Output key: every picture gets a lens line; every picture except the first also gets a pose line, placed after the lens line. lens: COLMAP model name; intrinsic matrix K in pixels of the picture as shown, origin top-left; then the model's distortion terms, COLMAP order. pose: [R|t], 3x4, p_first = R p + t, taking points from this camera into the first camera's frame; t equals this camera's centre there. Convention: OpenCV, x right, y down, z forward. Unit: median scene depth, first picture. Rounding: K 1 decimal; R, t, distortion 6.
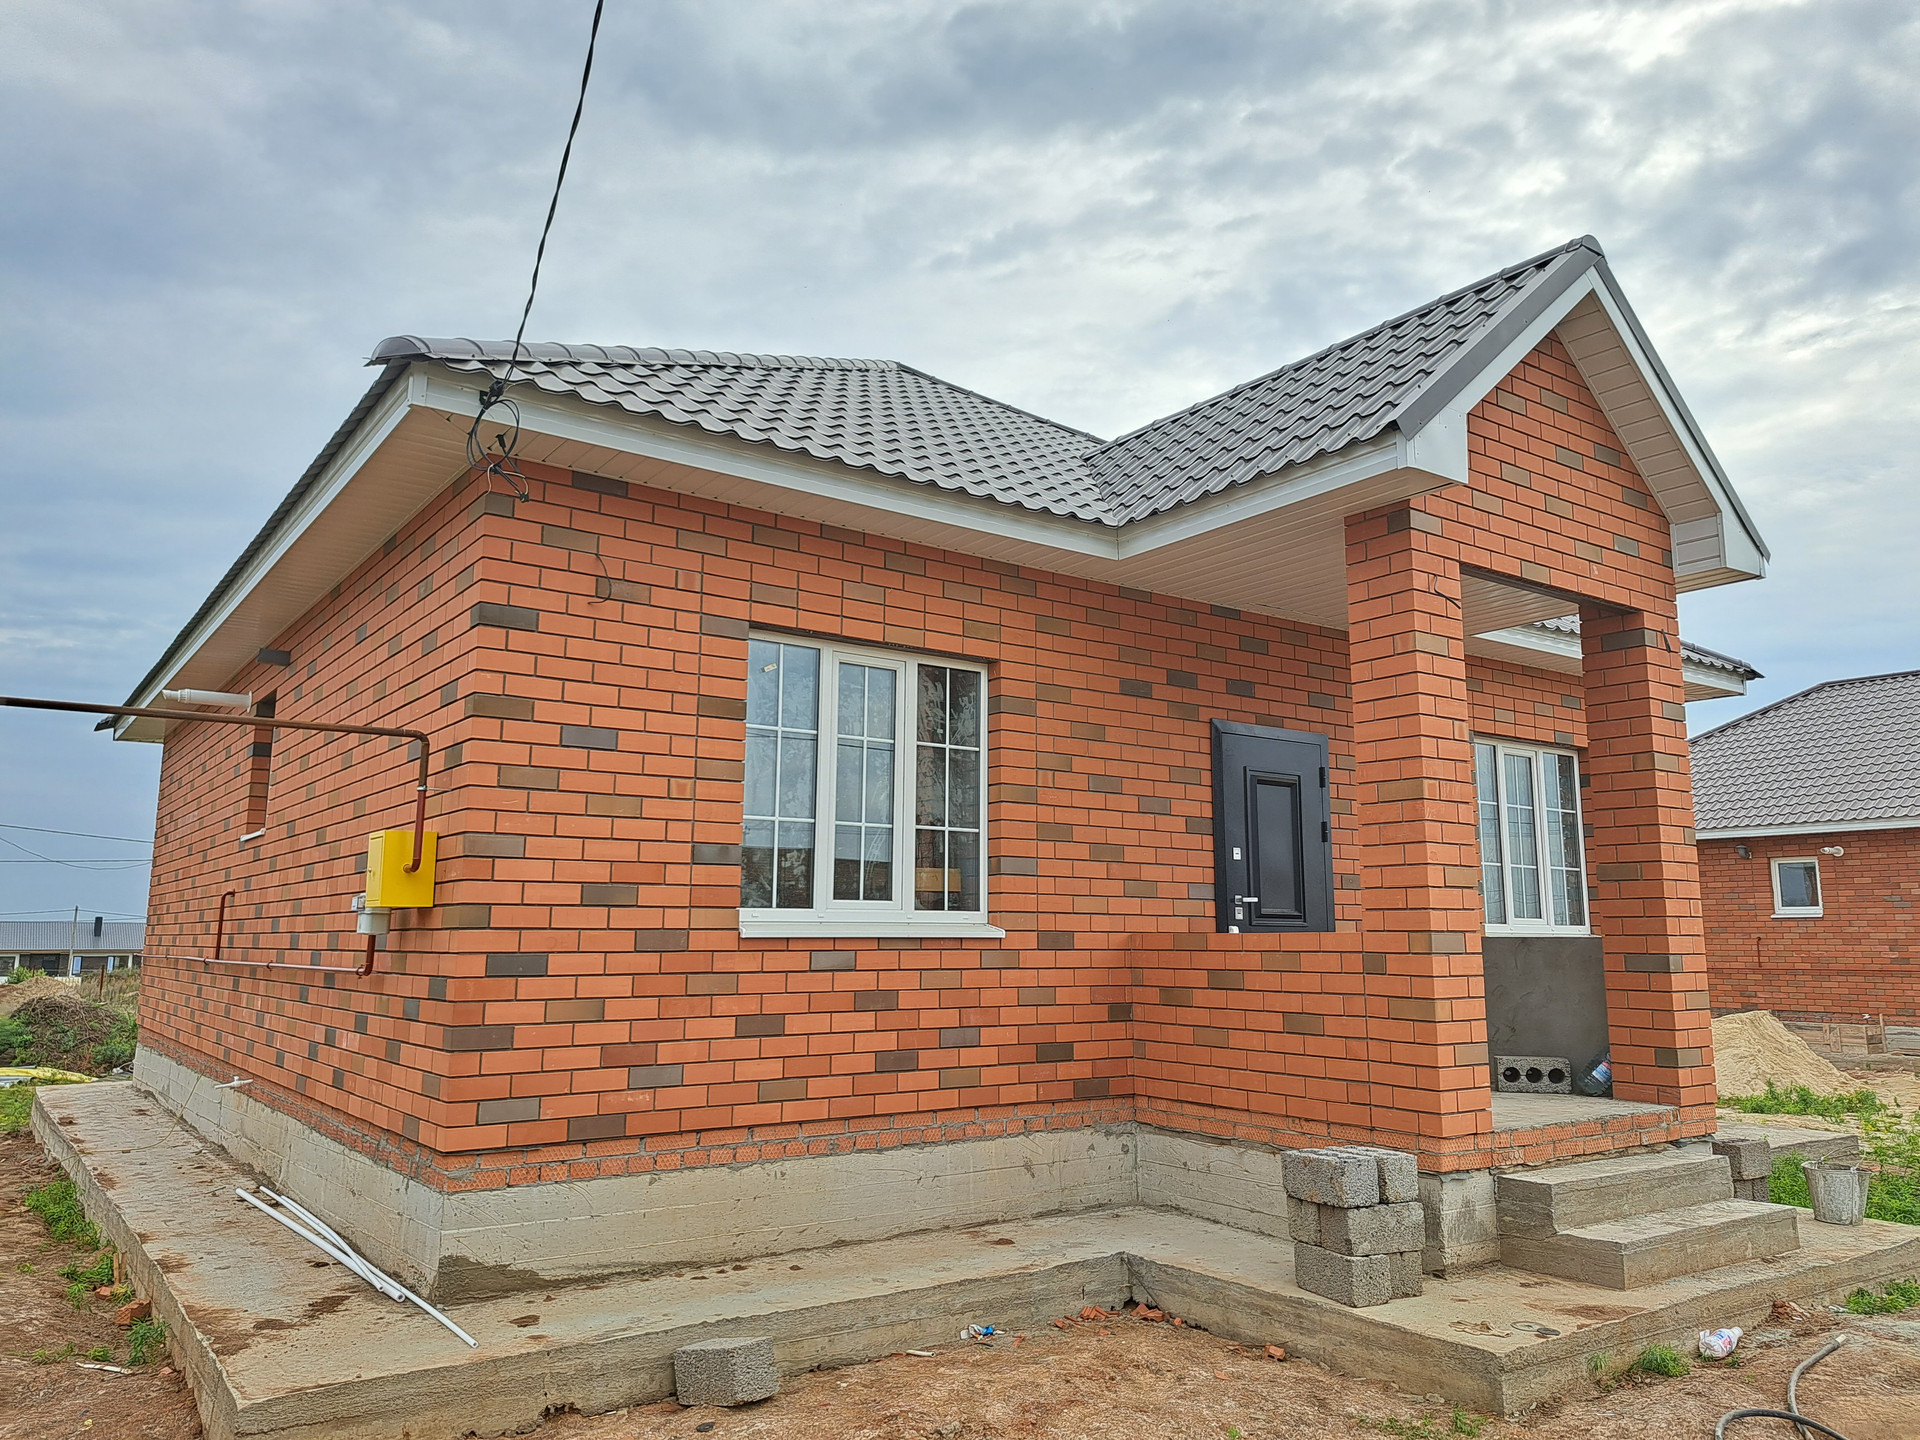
lens RADIAL K [[1372.4, 0, 967.1], [0, 1372.4, 714.0], [0, 0, 1]] dist [0.076912, -0.078636]
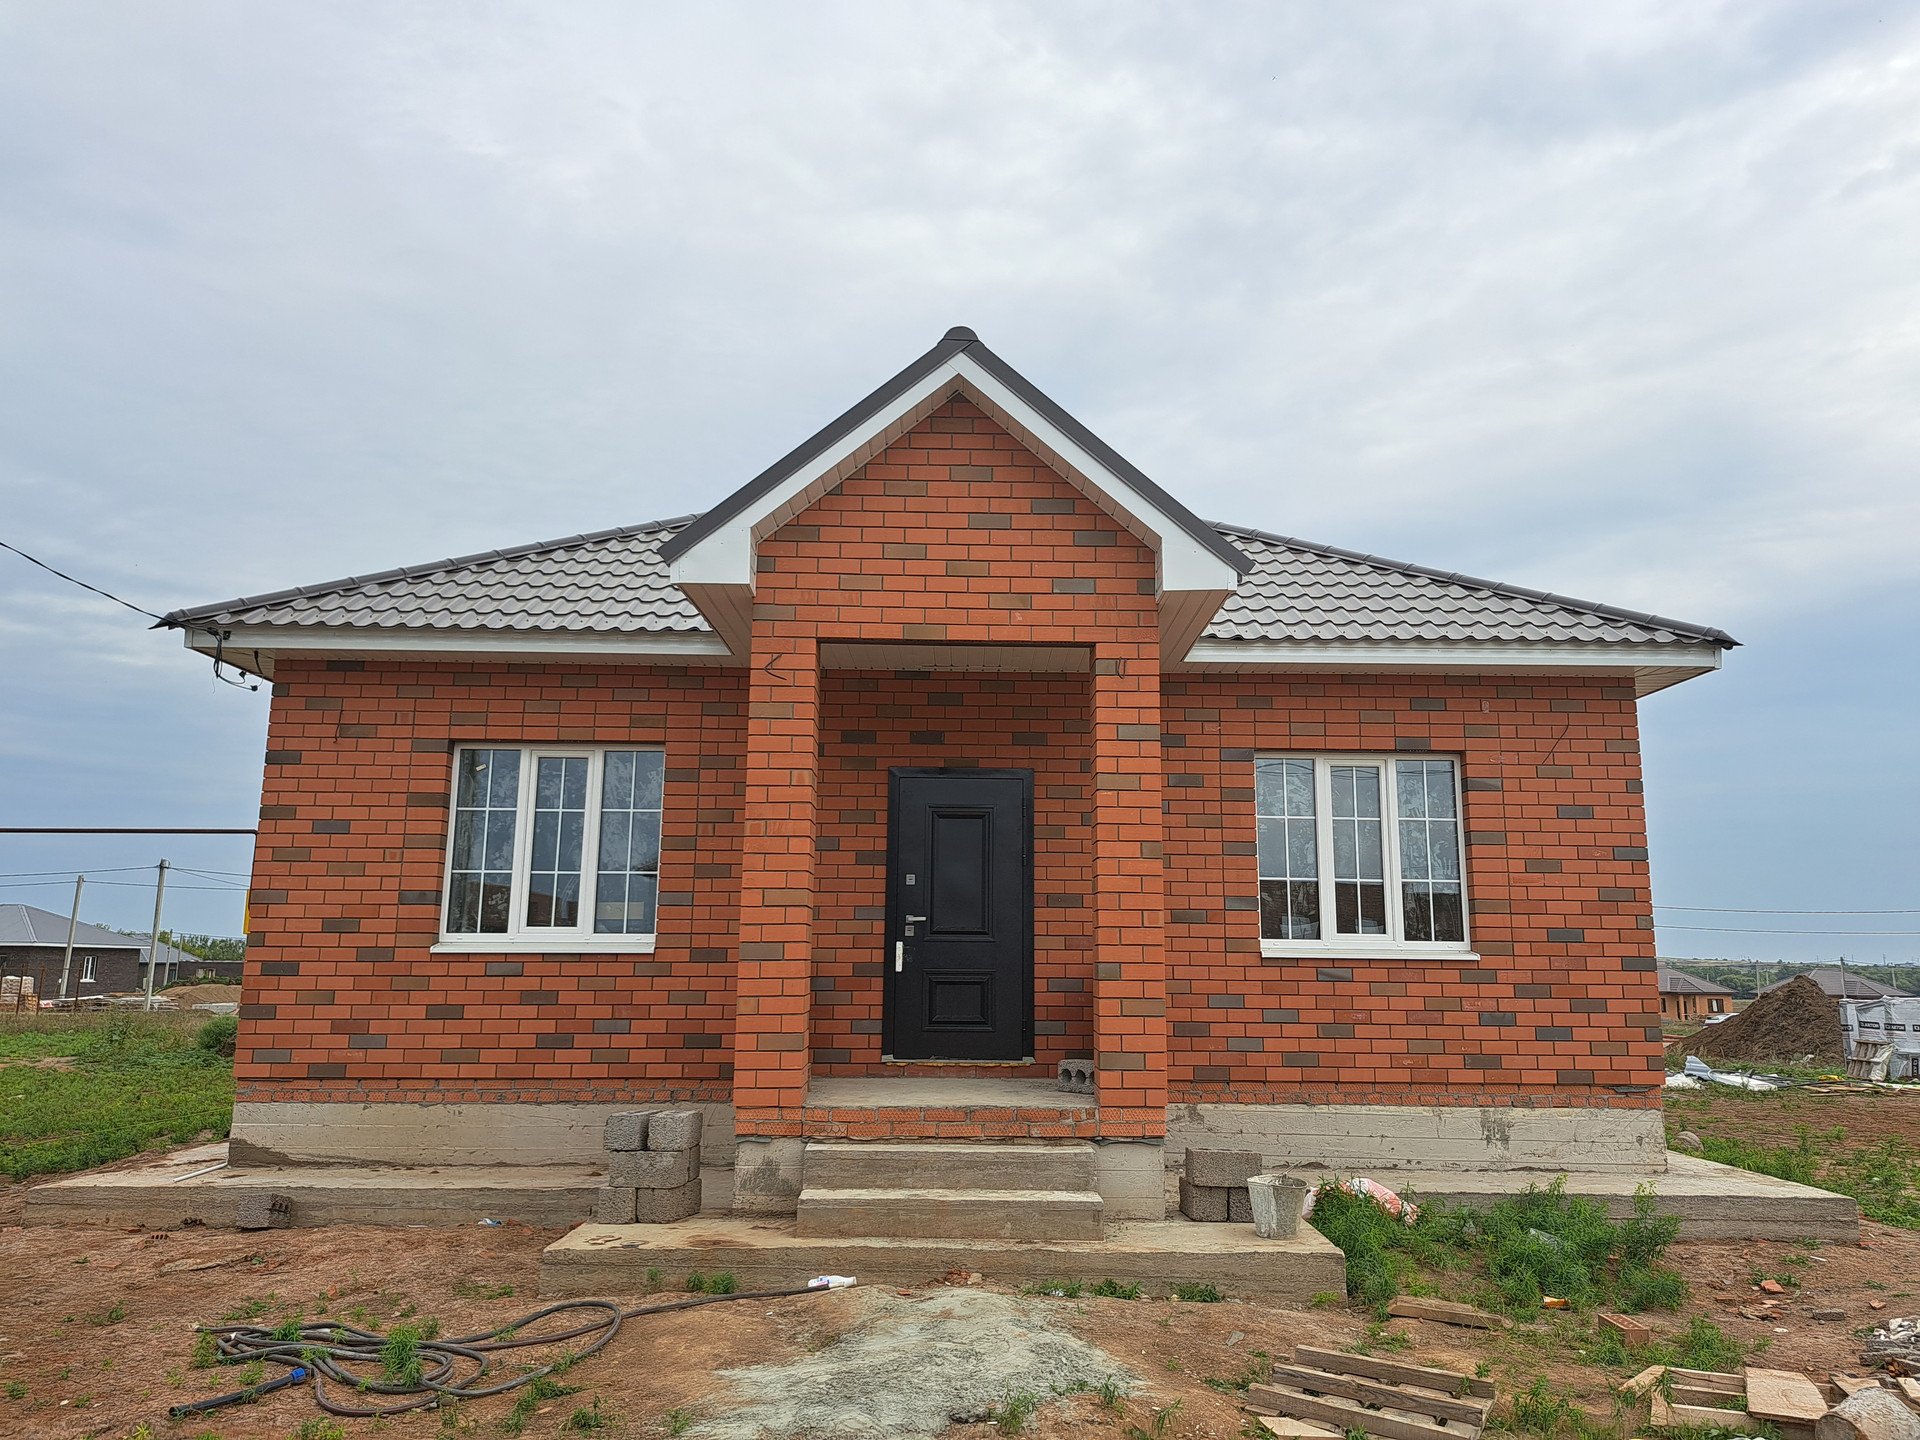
lens RADIAL K [[1372.4, 0, 975.4], [0, 1372.4, 714.0], [0, 0, 1]] dist [0.076912, -0.078636]
pose [[0.823547, -0.099209, -0.558505, 1.136000], [0.087081, 0.995028, -0.048343, 0.027146], [0.560524, -0.008822, 0.828091, 0.078516]]
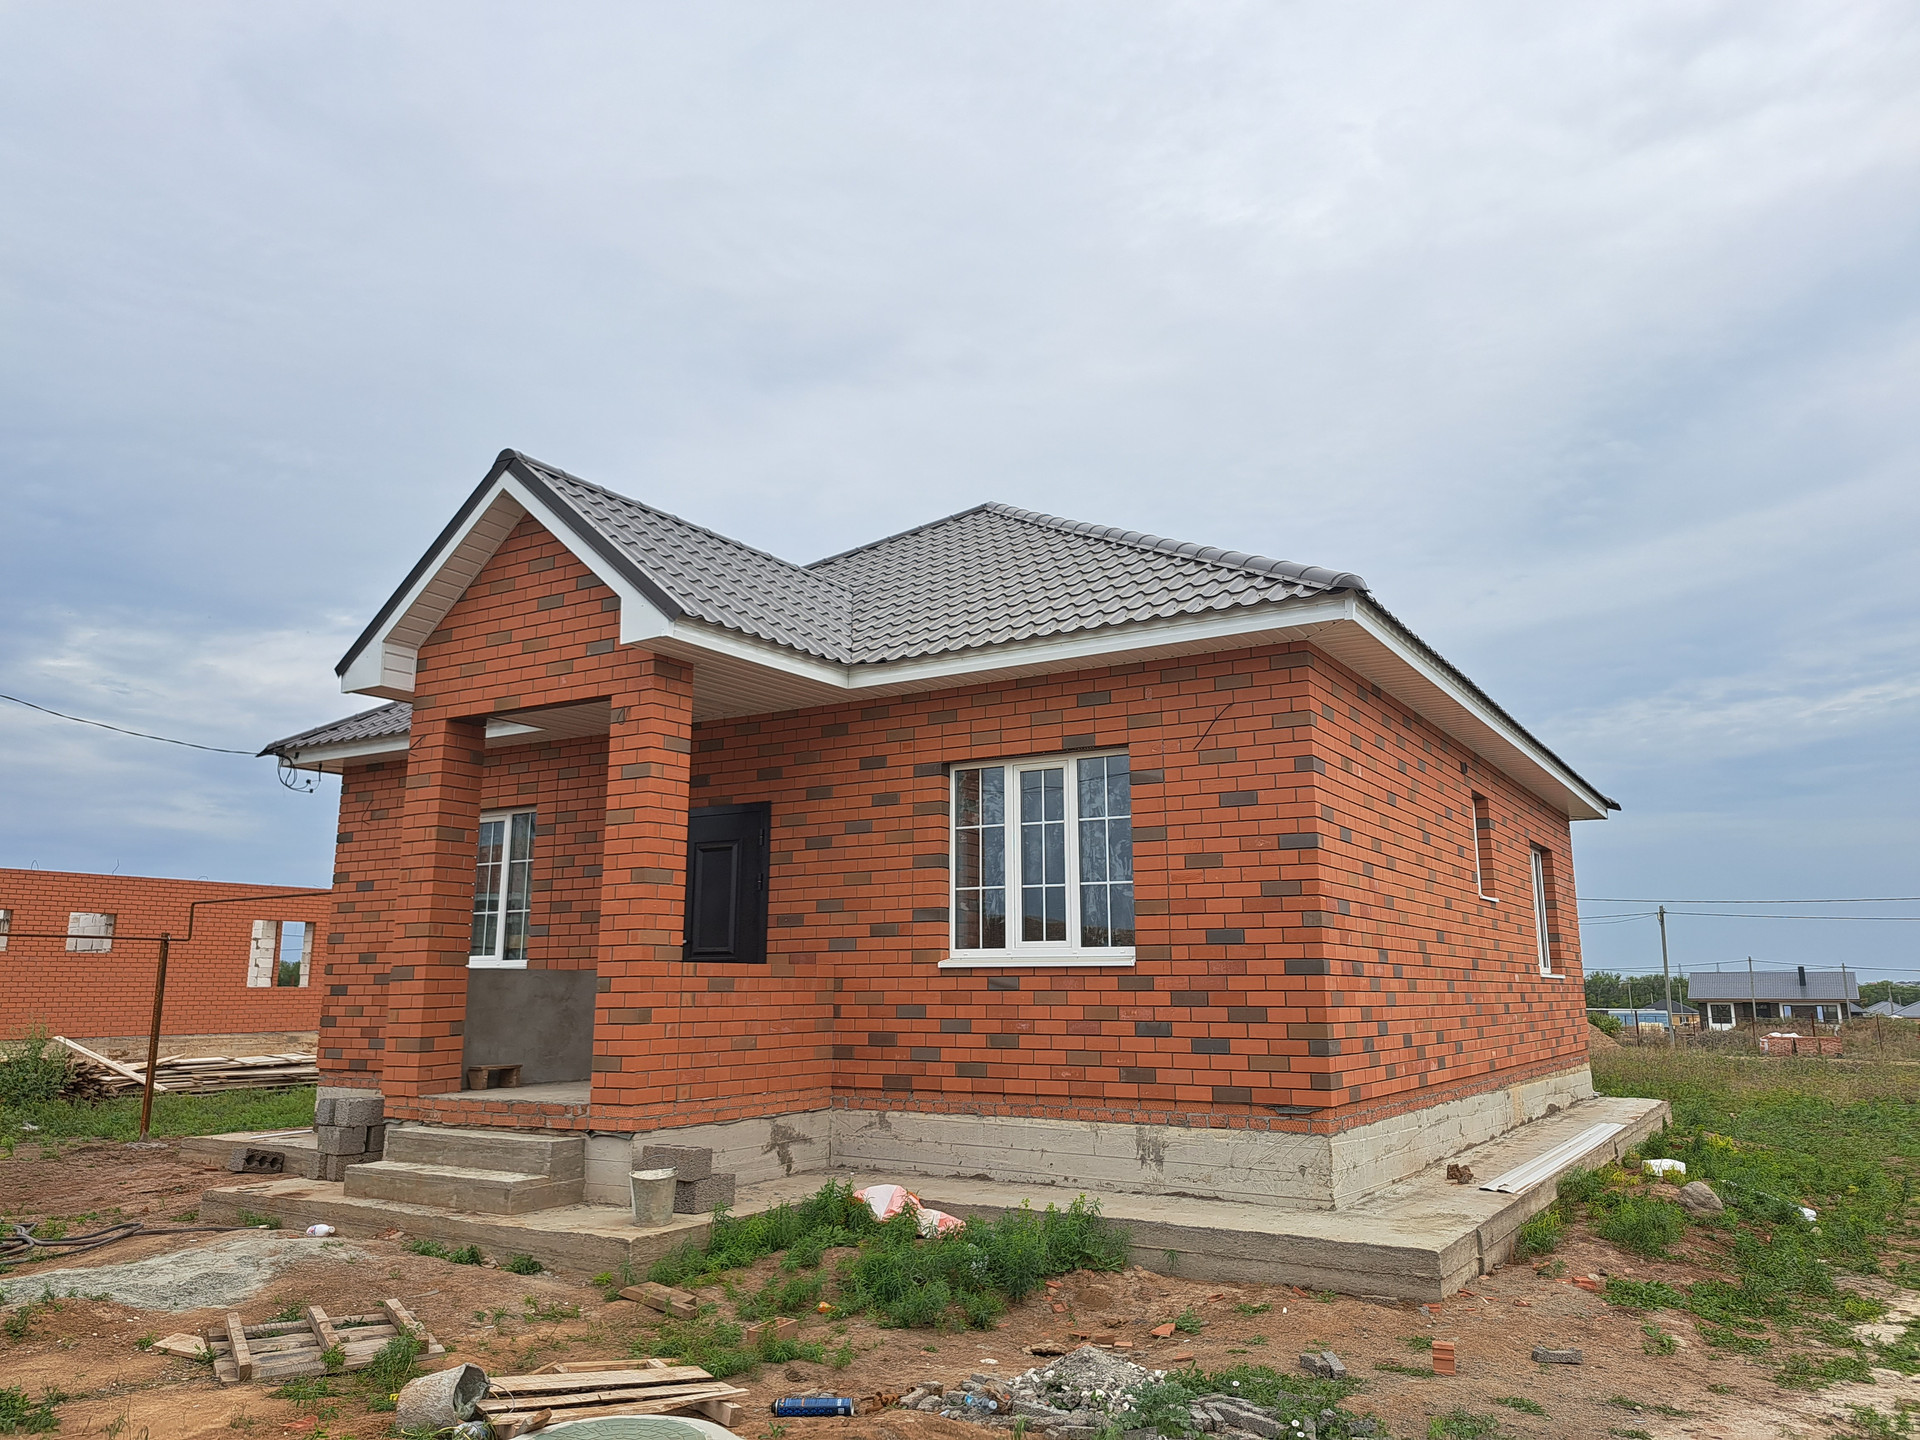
lens RADIAL K [[1372.4, 0, 963.5], [0, 1372.4, 708.2], [0, 0, 1]] dist [0.076912, -0.078636]
pose [[0.388108, -0.188392, -0.902153, 1.936858], [0.153063, 0.978466, -0.138480, 0.173902], [0.908815, -0.084341, 0.408586, 0.895317]]
